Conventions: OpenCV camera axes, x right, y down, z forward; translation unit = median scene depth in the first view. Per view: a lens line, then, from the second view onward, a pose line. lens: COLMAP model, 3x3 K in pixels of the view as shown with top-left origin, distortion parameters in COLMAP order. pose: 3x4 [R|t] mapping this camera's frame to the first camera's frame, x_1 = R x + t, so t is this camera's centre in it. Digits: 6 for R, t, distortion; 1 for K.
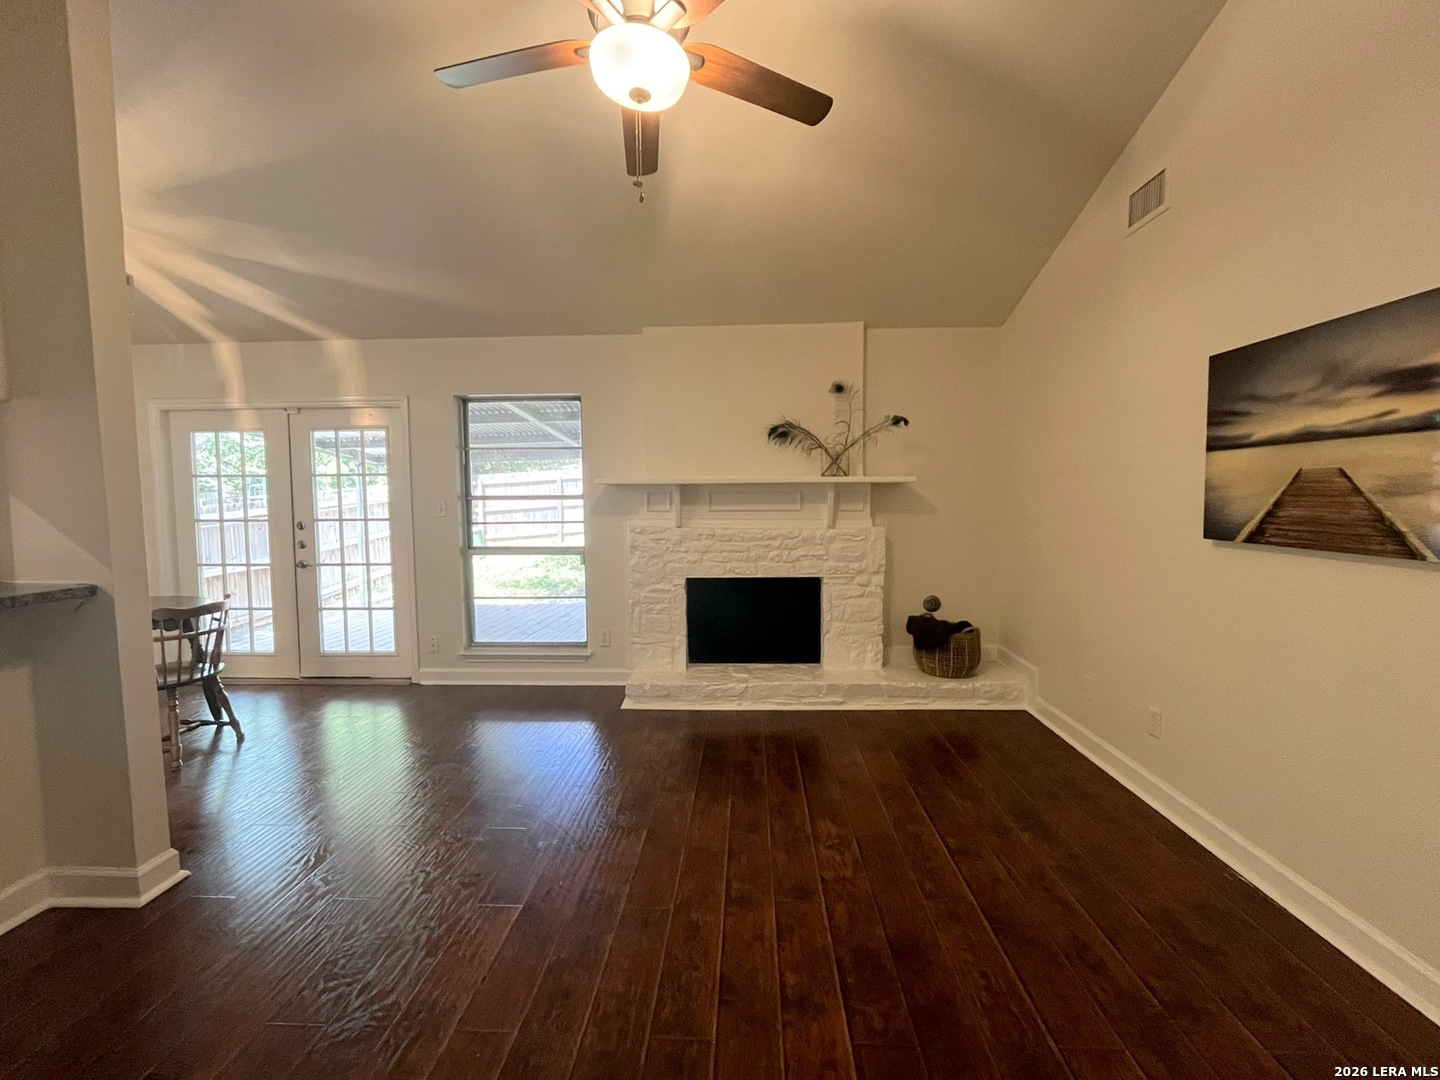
lens RADIAL K [[618.5, 0, 720.7], [0, 618.5, 535.3], [0, 0, 1]] dist [-0.000724, -0.000092]
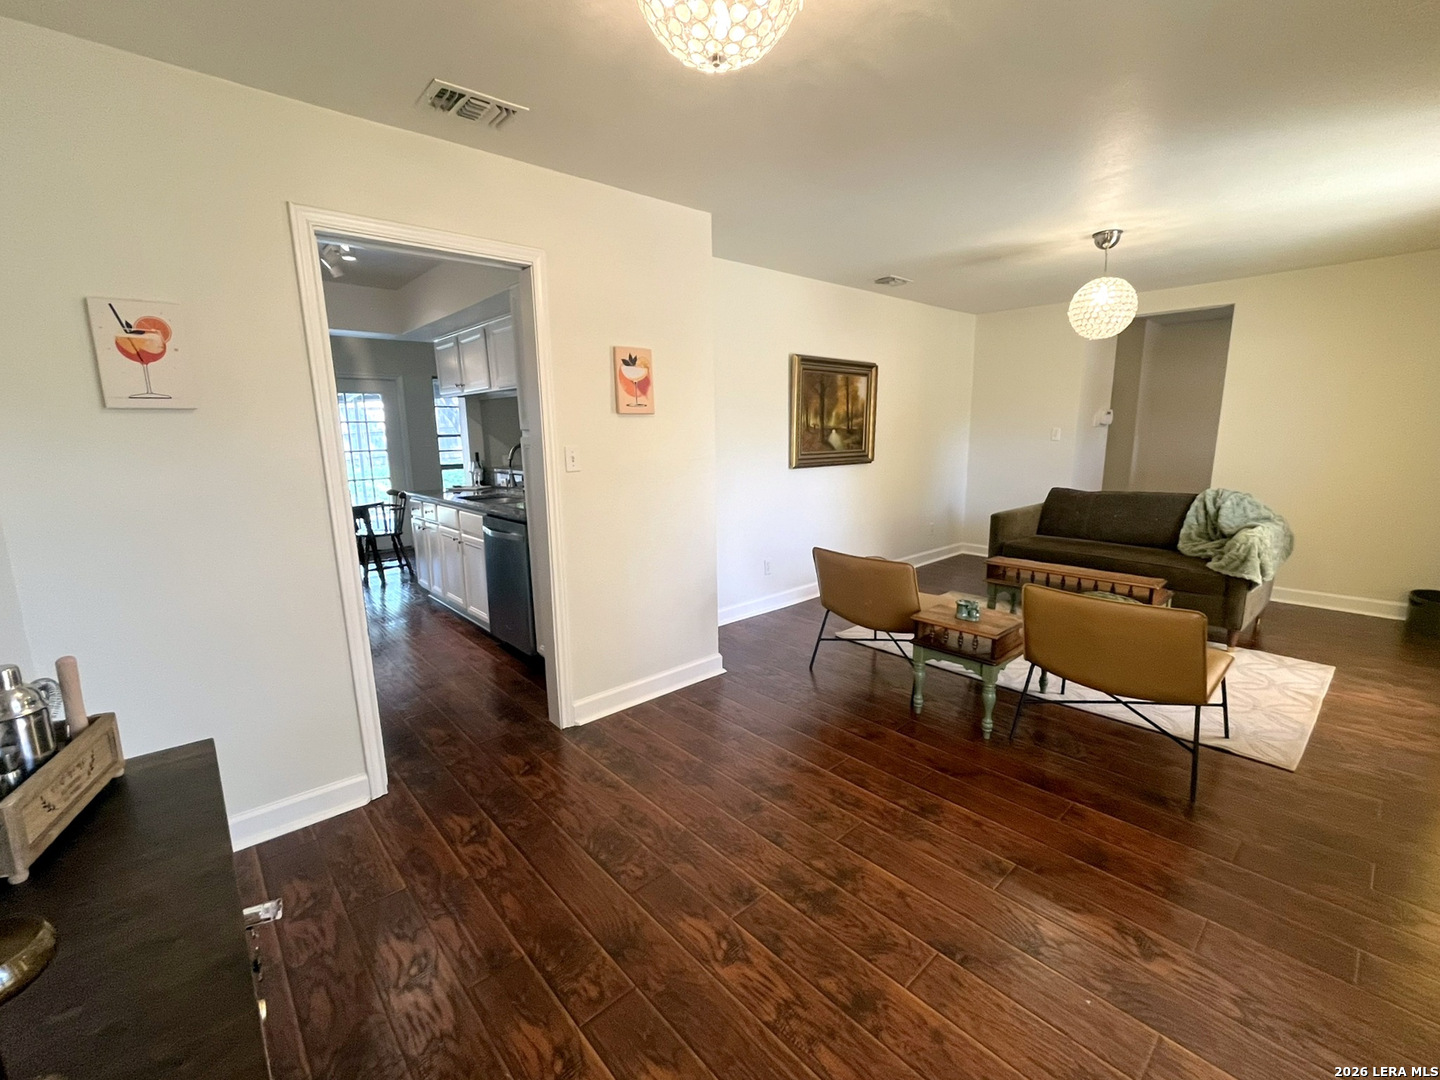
lens RADIAL K [[618.5, 0, 720.7], [0, 618.5, 535.3], [0, 0, 1]] dist [-0.000724, -0.000092]
pose [[0.713621, -0.127699, 0.688795, -1.159324], [0.058154, 0.990650, 0.123412, 0.051013], [-0.698114, -0.048013, 0.714375, -0.862138]]
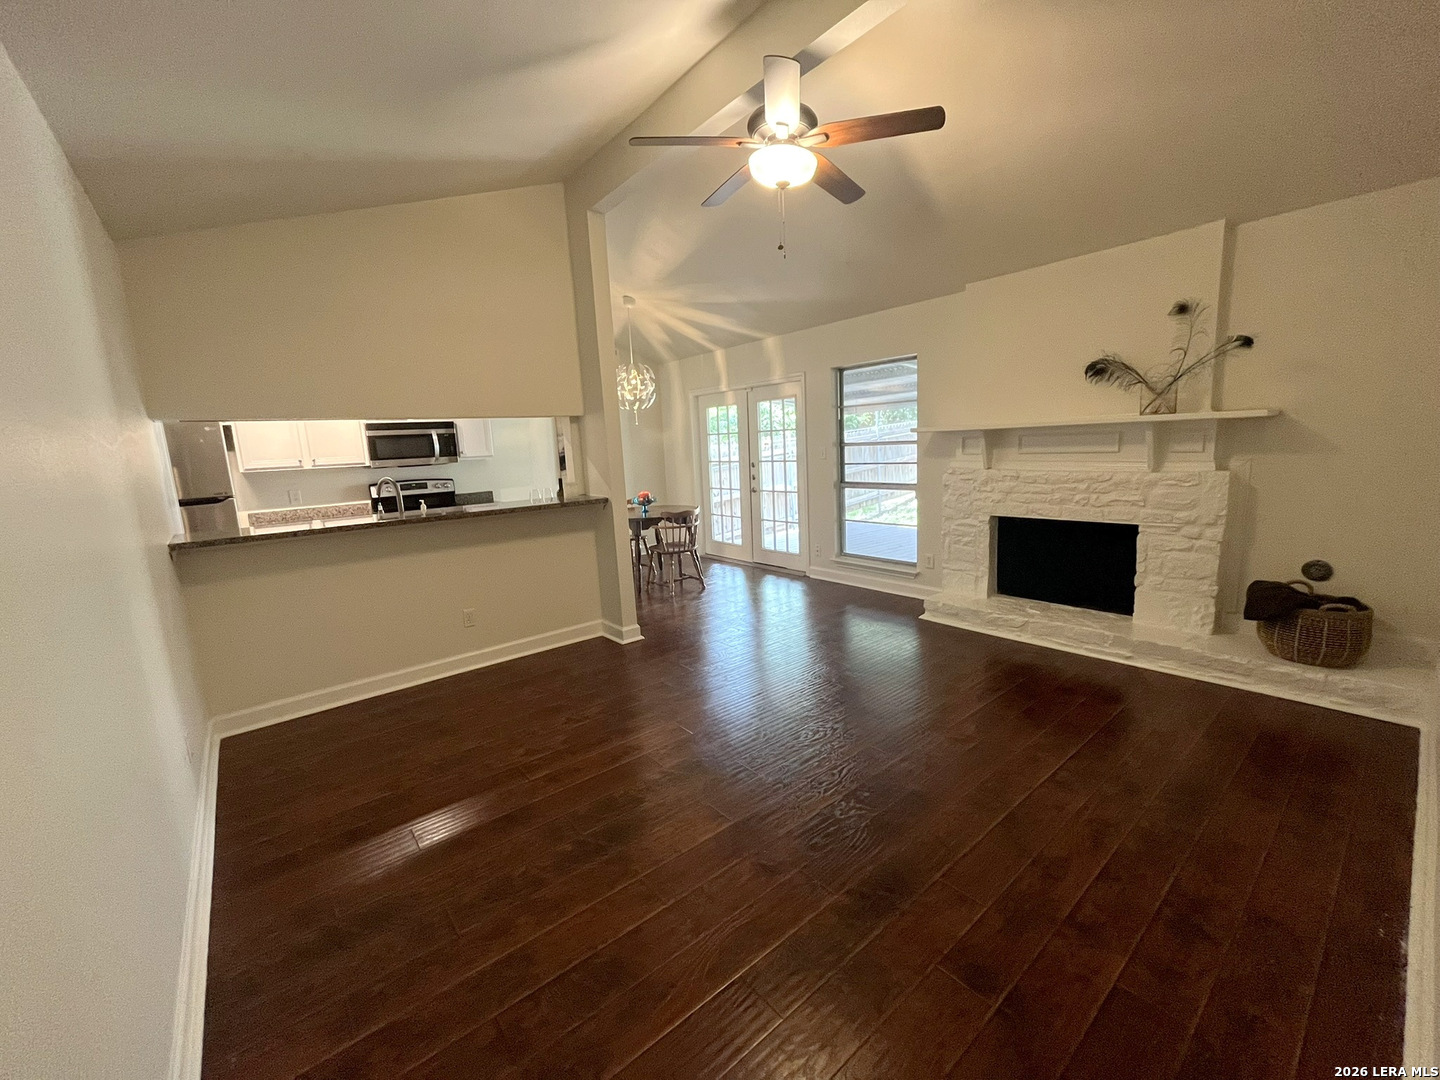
lens RADIAL K [[581.6, 0, 720.4], [0, 581.6, 536.3], [0, 0, 1]] dist [-0.001079, -0.000423]
pose [[0.667784, 0.095279, -0.738232, 0.389995], [-0.005342, 0.992362, 0.123246, -0.018942], [0.744336, -0.078359, 0.663193, -0.041769]]
